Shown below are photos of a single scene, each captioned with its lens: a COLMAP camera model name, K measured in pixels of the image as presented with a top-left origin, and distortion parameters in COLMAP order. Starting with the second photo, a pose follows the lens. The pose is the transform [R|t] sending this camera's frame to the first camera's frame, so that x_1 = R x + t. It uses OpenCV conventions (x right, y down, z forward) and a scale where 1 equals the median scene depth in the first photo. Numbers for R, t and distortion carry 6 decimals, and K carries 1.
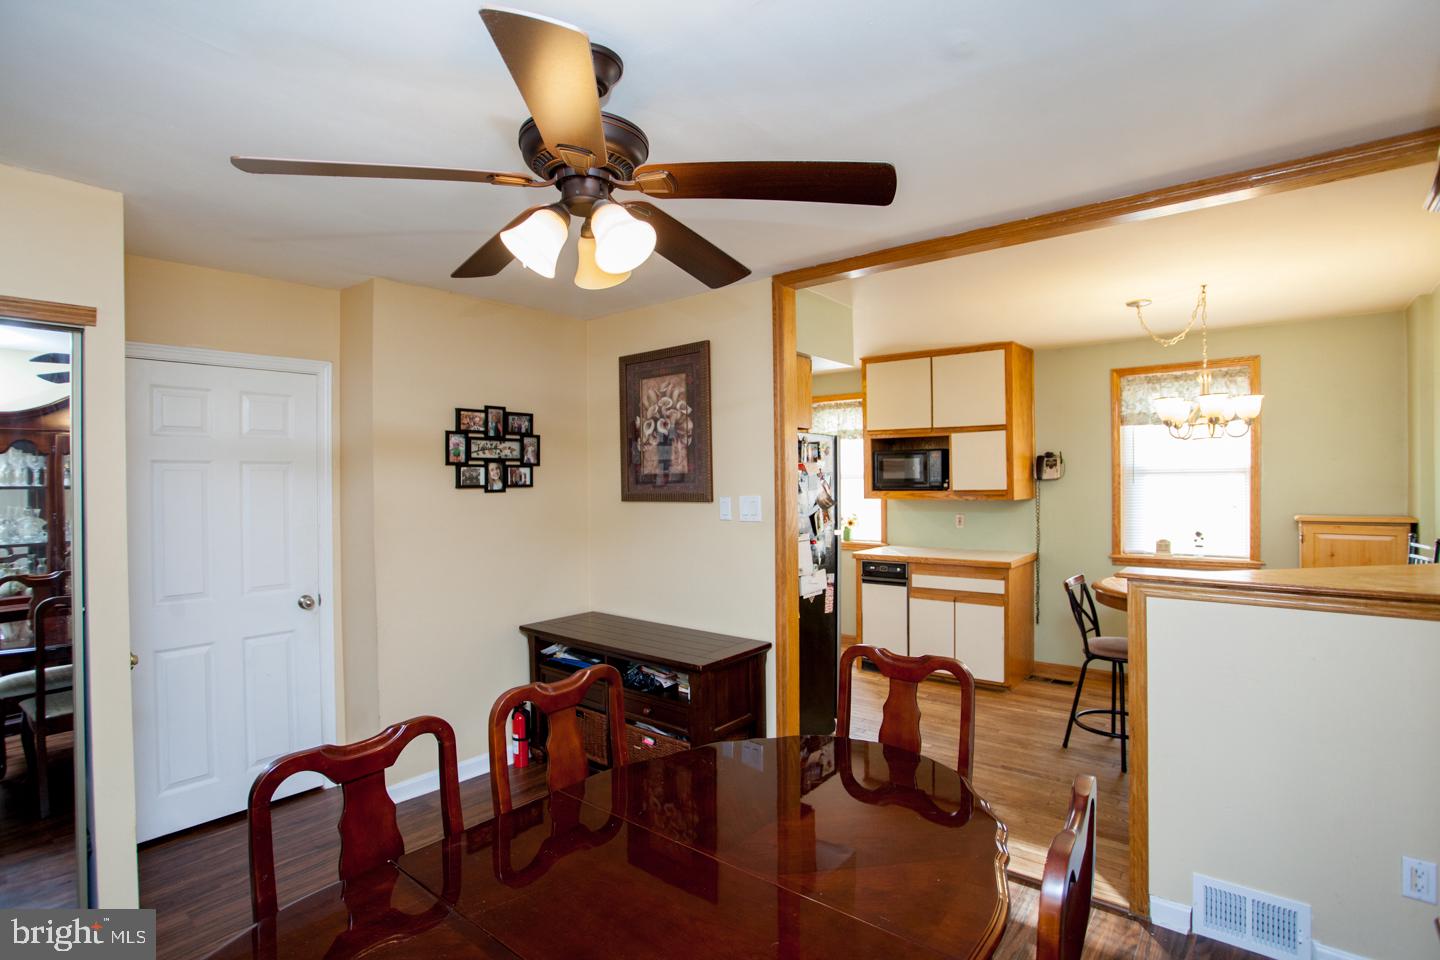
lens RADIAL K [[702.4, 0, 714.0], [0, 702.4, 478.9], [0, 0, 1]] dist [-0.073358, 0.030243]
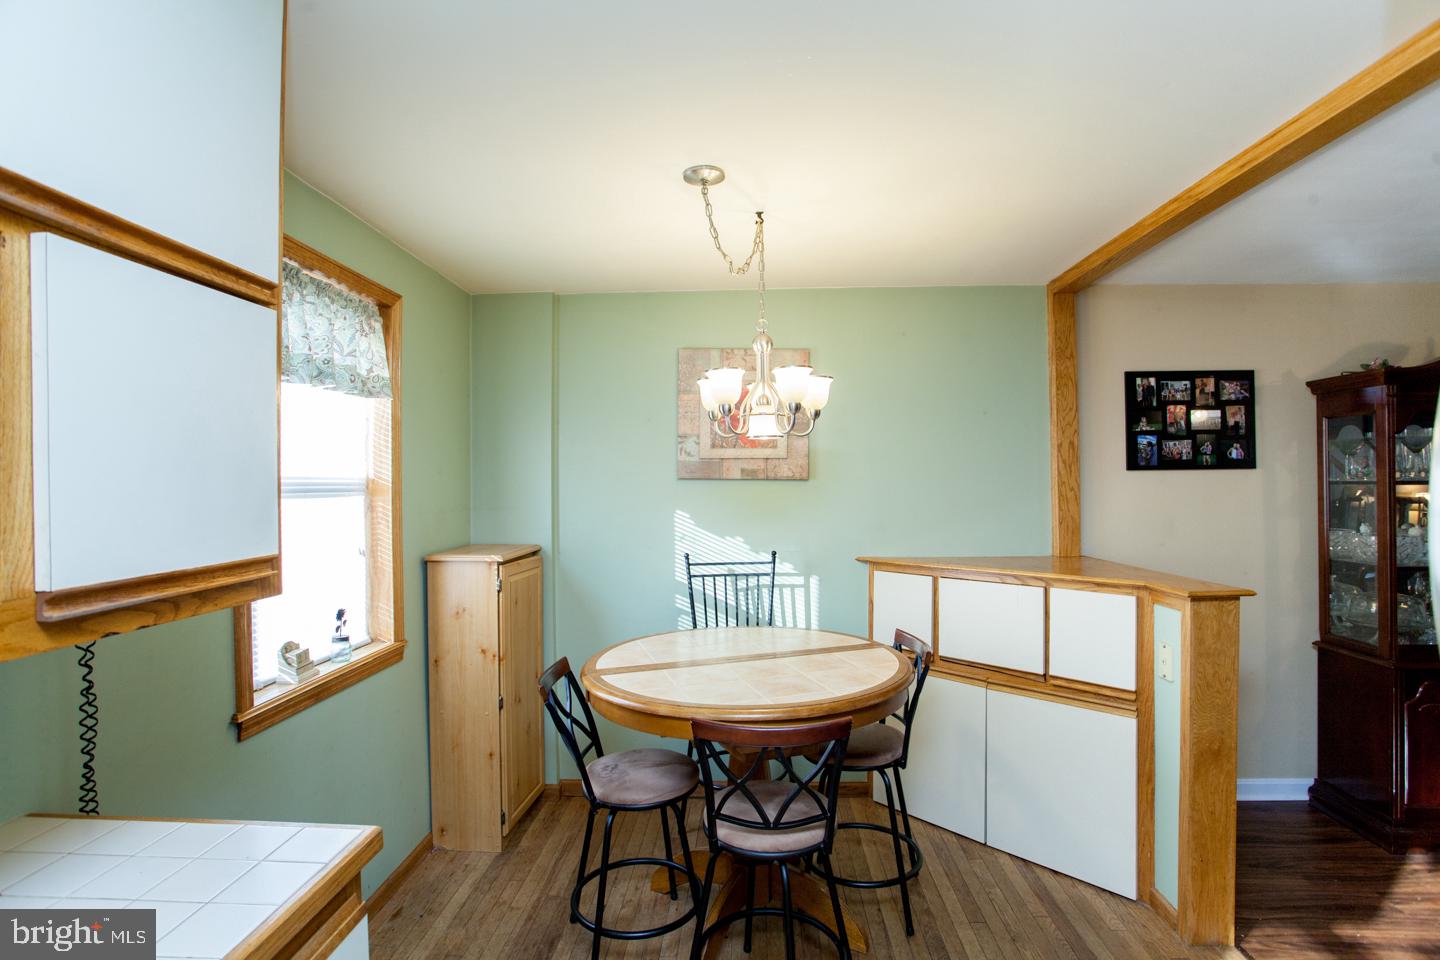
lens RADIAL K [[702.4, 0, 722.9], [0, 702.4, 480.9], [0, 0, 1]] dist [-0.073358, 0.030243]
pose [[-0.604398, 0.021535, 0.796391, 0.134468], [0.017066, 0.999755, -0.014082, -0.004460], [-0.796500, 0.005080, -0.604618, 1.013758]]
